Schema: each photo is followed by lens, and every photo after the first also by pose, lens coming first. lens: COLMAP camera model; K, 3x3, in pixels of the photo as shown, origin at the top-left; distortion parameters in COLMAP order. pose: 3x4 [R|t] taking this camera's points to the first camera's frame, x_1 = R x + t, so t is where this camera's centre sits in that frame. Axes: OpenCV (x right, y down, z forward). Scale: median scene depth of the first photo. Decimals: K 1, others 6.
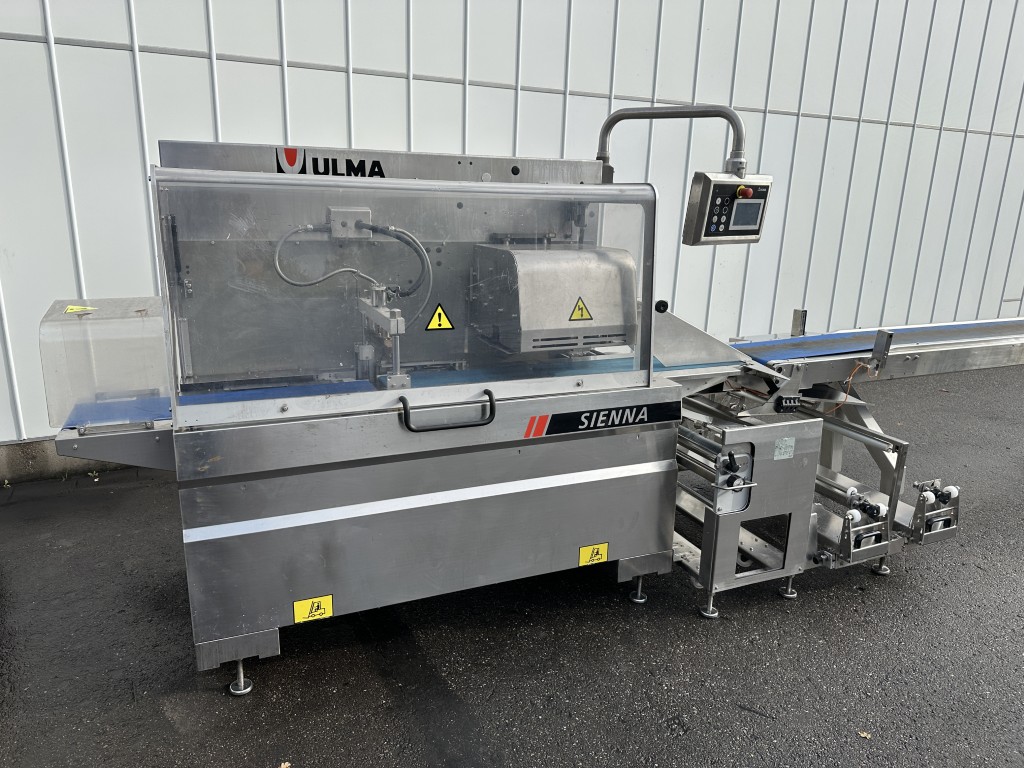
lens RADIAL K [[732.1, 0, 512.0], [0, 732.1, 384.0], [0, 0, 1]] dist [0.121731, -0.140134]
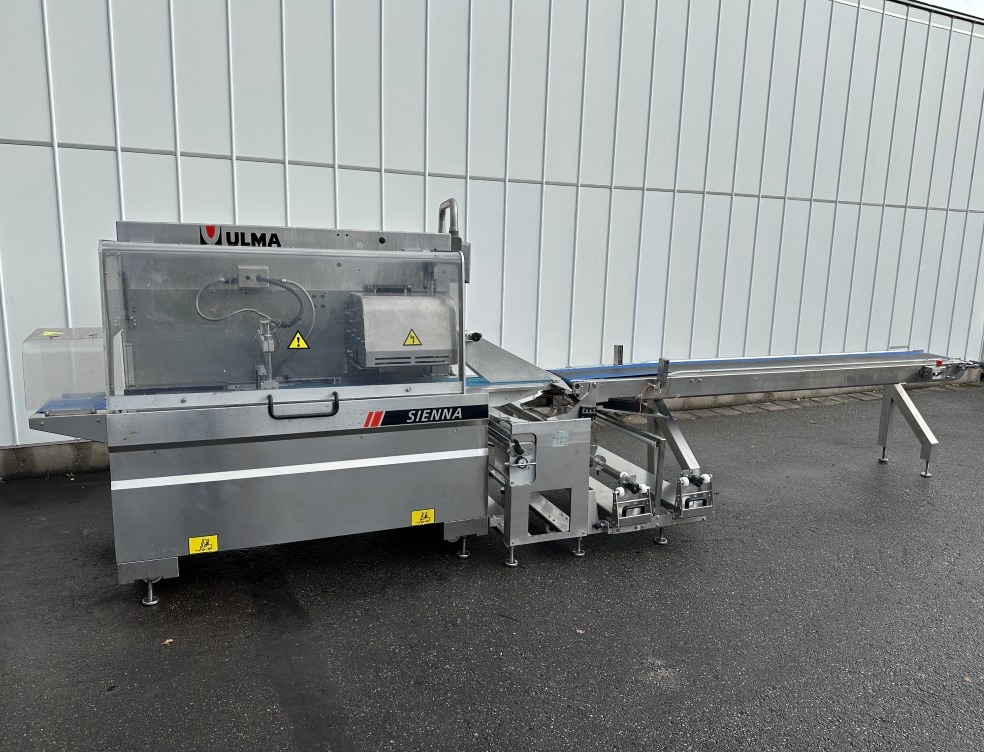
lens RADIAL K [[731.3, 0, 501.5], [0, 731.3, 369.8], [0, 0, 1]] dist [0.134282, -0.157753]
pose [[0.999710, 0.003990, -0.023732, 0.288176], [-0.006161, 0.995731, -0.092099, 0.084796], [0.023263, 0.092219, 0.995467, -0.375517]]
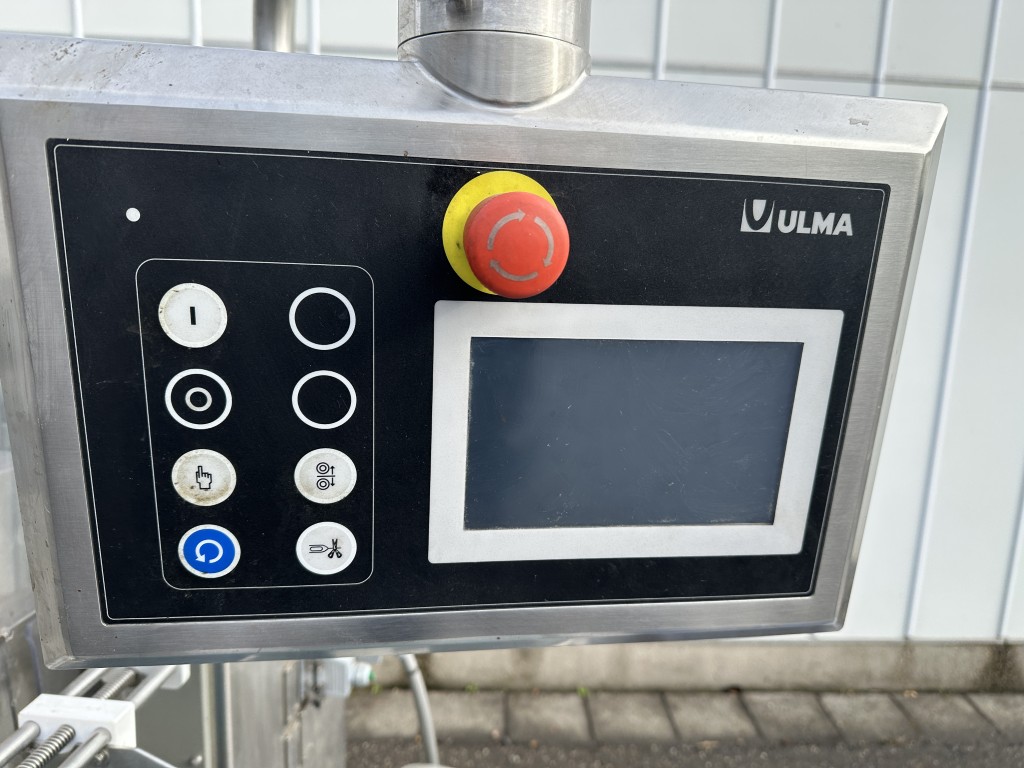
lens RADIAL K [[732.1, 0, 512.0], [0, 732.1, 384.0], [0, 0, 1]] dist [0.121731, -0.140134]
pose [[0.899782, 0.081988, -0.428567, 0.374681], [-0.122474, 0.990159, -0.067710, -0.244382], [0.418798, 0.113412, 0.900969, 0.961886]]
